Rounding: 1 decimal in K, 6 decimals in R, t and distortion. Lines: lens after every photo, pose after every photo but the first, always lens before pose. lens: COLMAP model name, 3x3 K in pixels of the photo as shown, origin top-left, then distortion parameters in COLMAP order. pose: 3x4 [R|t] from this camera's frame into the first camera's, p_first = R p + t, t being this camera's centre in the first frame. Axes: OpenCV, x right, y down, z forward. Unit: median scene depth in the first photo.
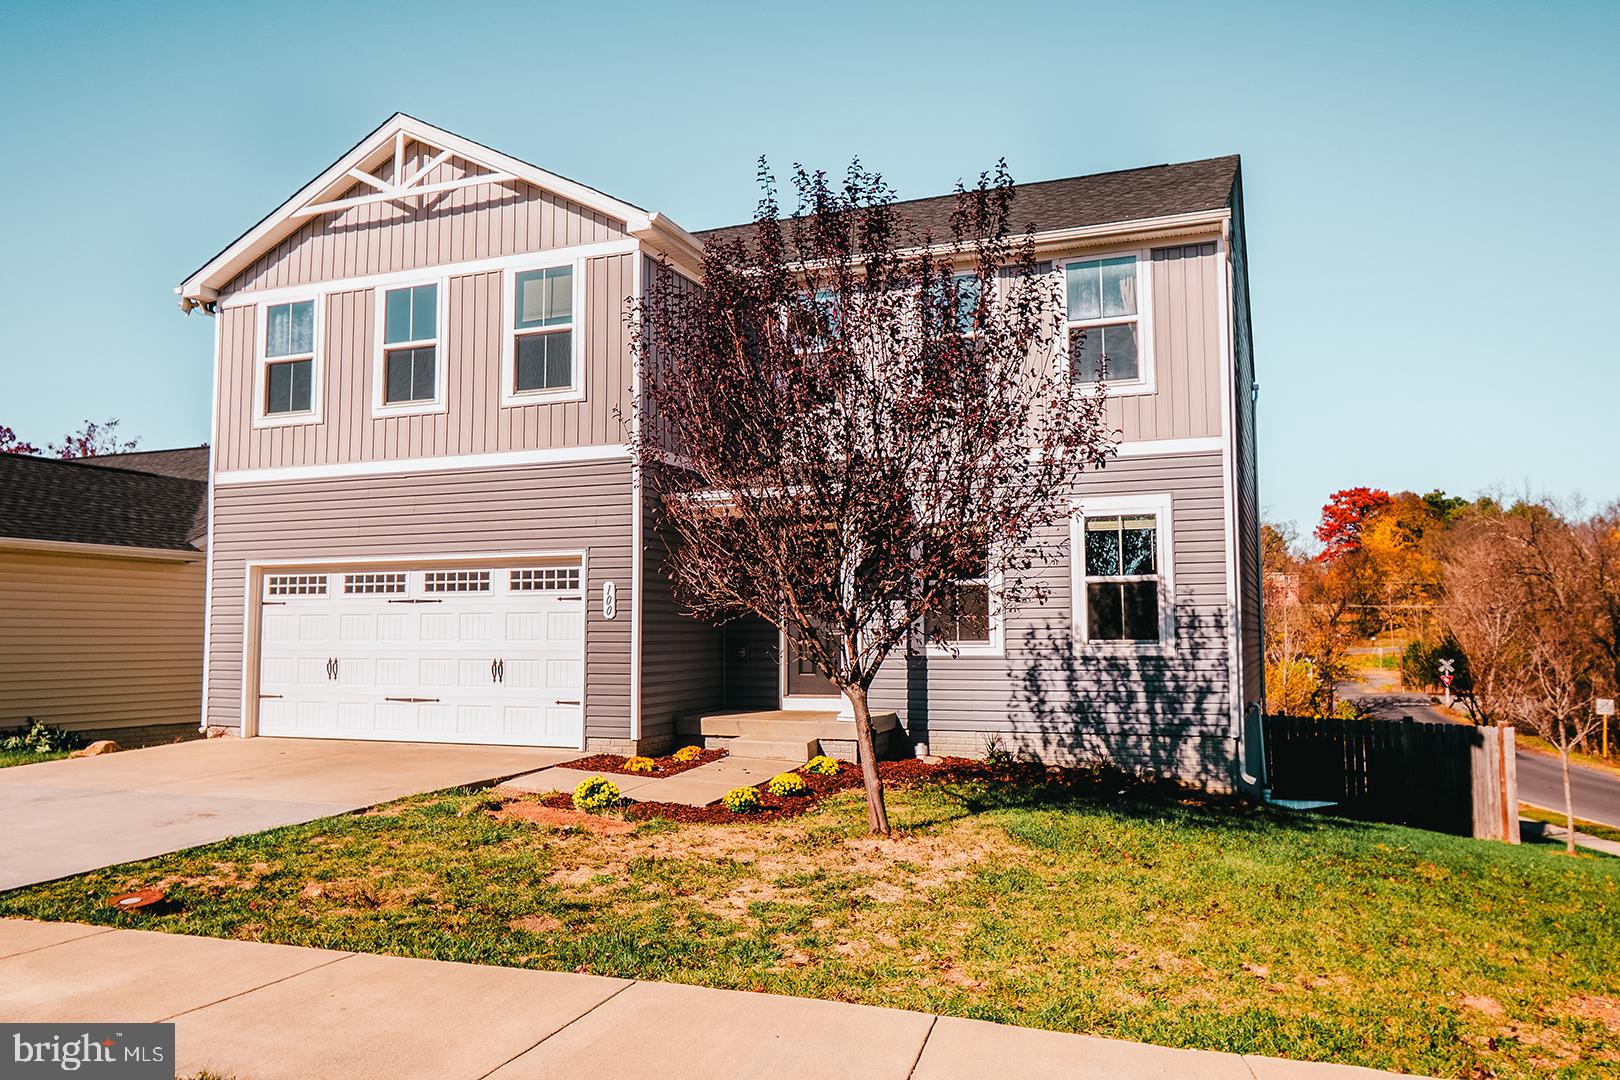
lens RADIAL K [[1198.1, 0, 810.0], [0, 1198.1, 540.0], [0, 0, 1]] dist [0.002726, 0.000826]
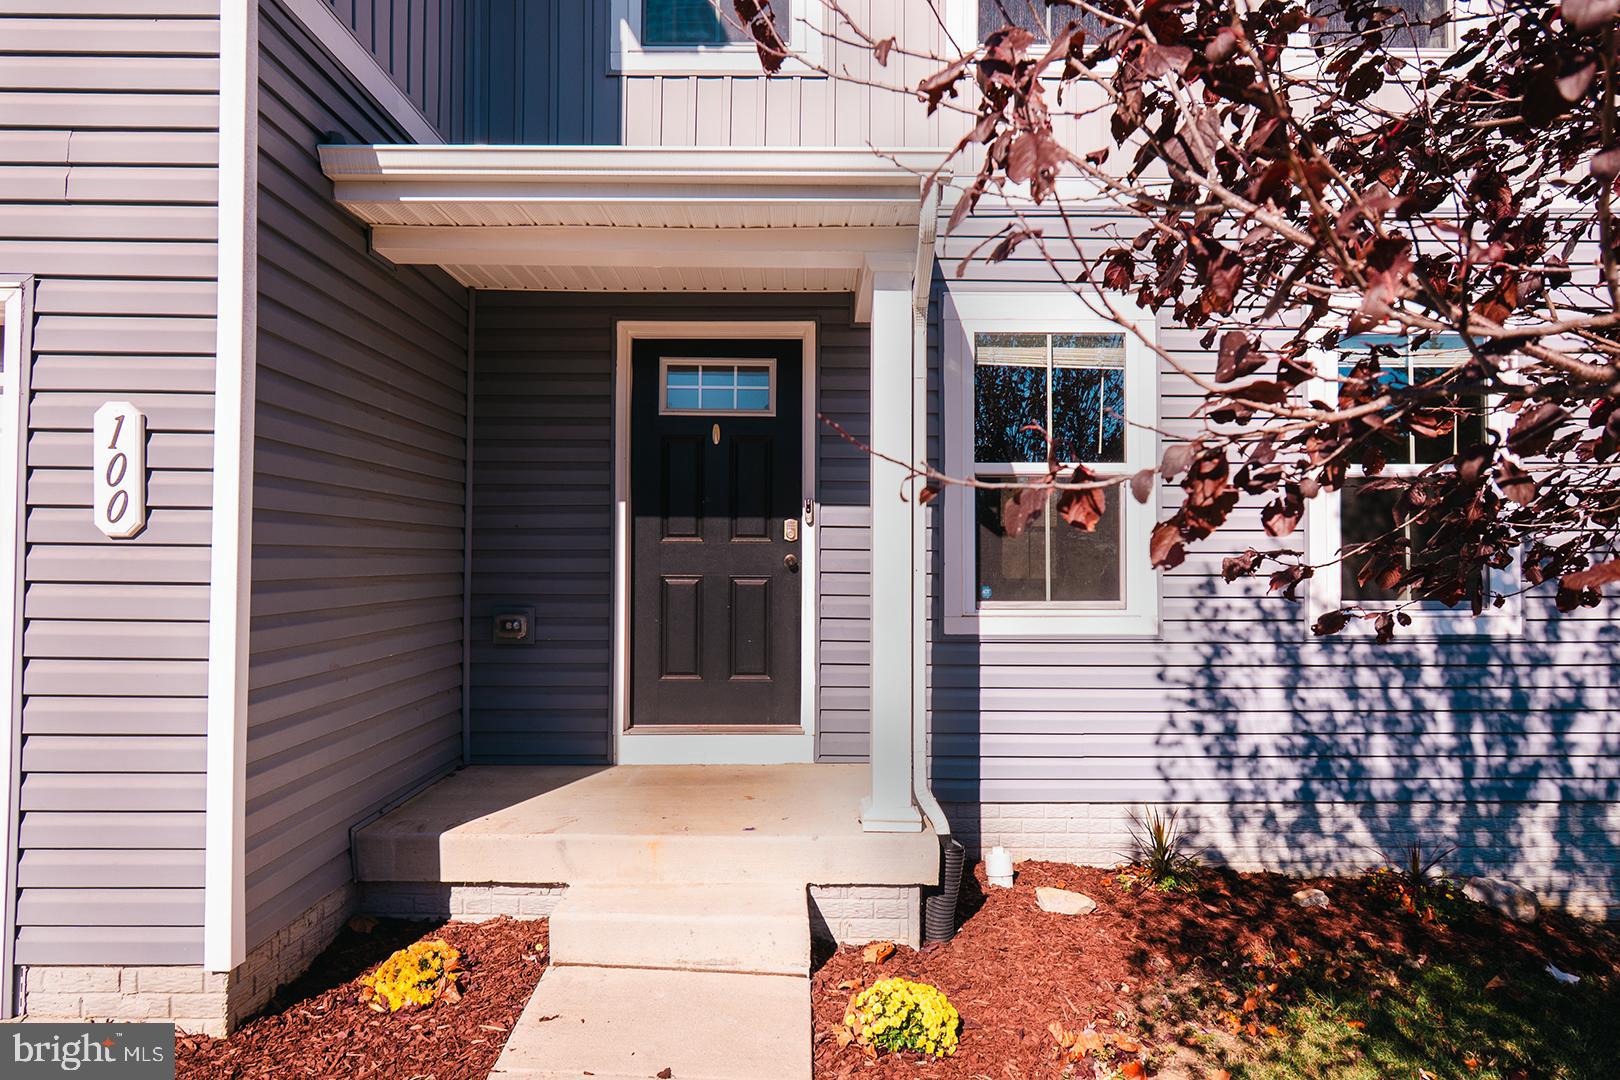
lens RADIAL K [[1018.9, 0, 810.0], [0, 1018.9, 540.0], [0, 0, 1]] dist [-0.025848, -0.000428]
pose [[0.927715, 0.016672, 0.372917, -0.105387], [-0.037262, 0.998149, 0.048073, 0.049098], [-0.371425, -0.058494, 0.926618, 0.721978]]
